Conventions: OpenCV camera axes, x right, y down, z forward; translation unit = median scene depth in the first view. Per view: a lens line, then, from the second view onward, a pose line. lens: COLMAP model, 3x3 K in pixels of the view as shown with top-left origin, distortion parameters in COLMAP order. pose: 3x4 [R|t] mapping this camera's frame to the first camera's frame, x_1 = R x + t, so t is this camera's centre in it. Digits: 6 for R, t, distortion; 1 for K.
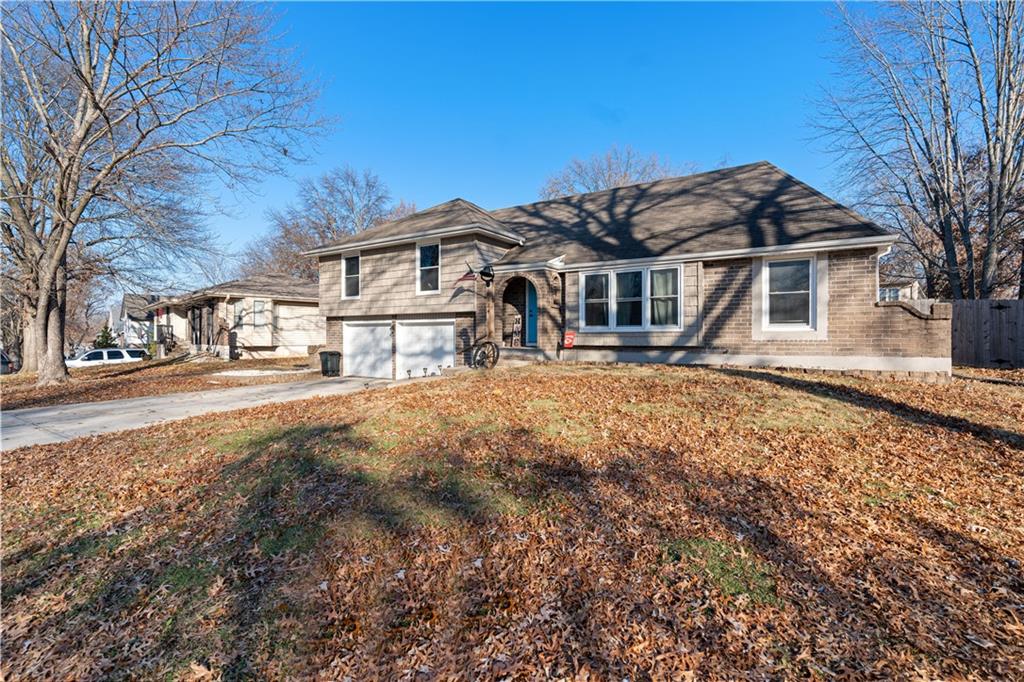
lens RADIAL K [[467.3, 0, 512.0], [0, 467.3, 341.0], [0, 0, 1]] dist [-0.002764, -0.000018]
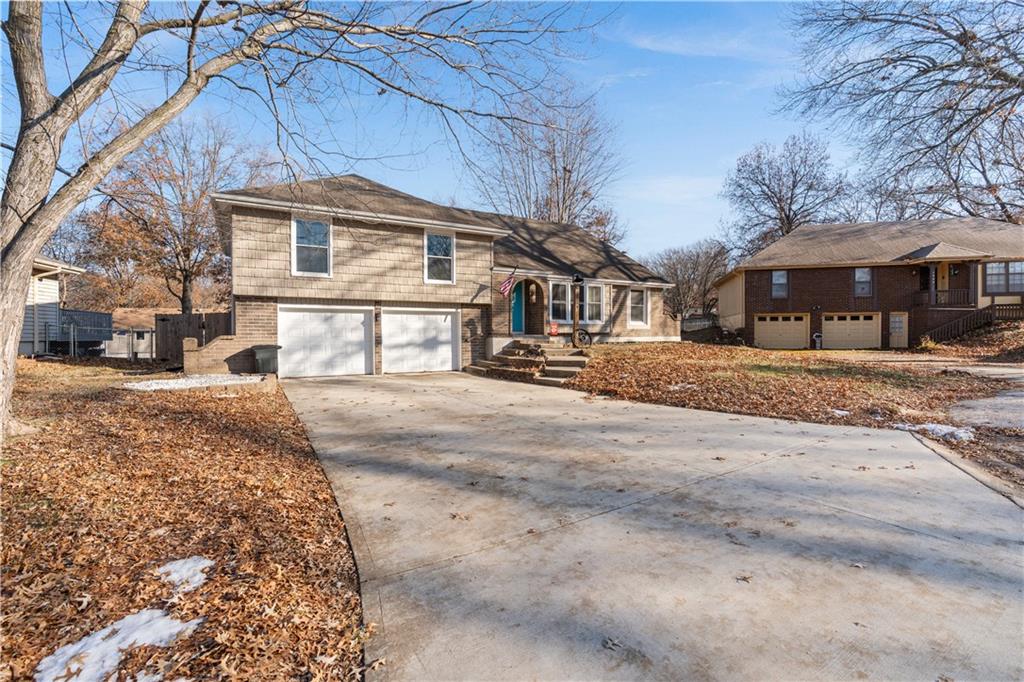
lens RADIAL K [[467.3, 0, 512.0], [0, 467.3, 341.0], [0, 0, 1]] dist [-0.002764, -0.000018]
pose [[0.443609, -0.011797, 0.896143, -1.159041], [0.017664, 0.999834, 0.004418, 0.023945], [-0.896046, 0.013869, 0.443744, 0.481697]]
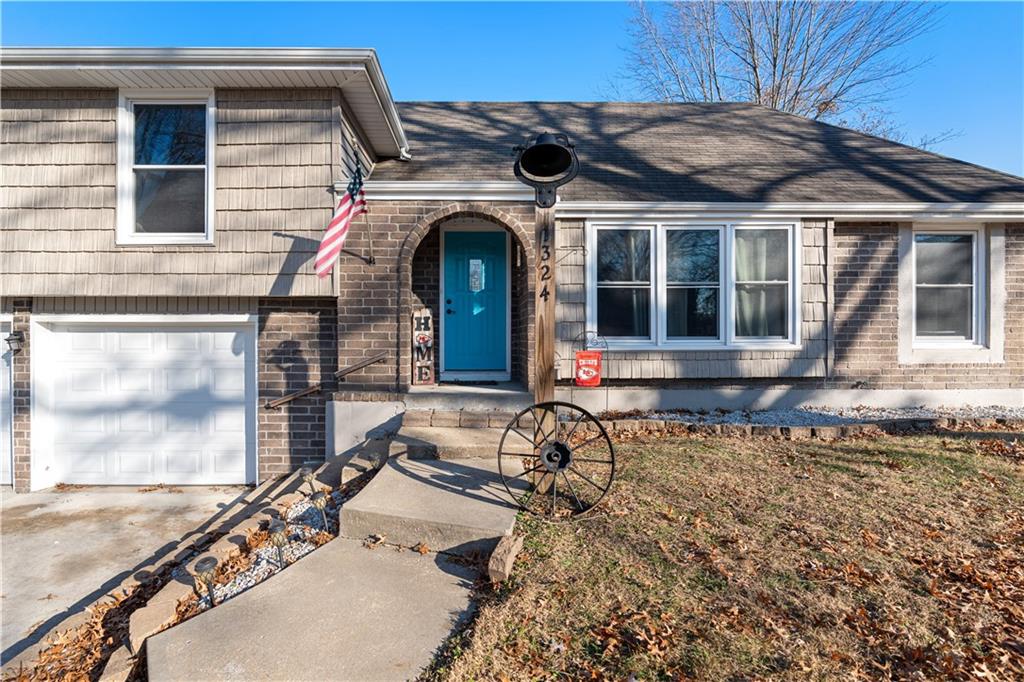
lens RADIAL K [[468.7, 0, 476.0], [0, 468.7, 335.9], [0, 0, 1]] dist [-0.005291, -0.000676]
pose [[0.834367, -0.002438, 0.551204, -0.205768], [0.006174, 0.999969, -0.004921, -0.031515], [-0.551175, 0.007509, 0.834356, 0.671137]]
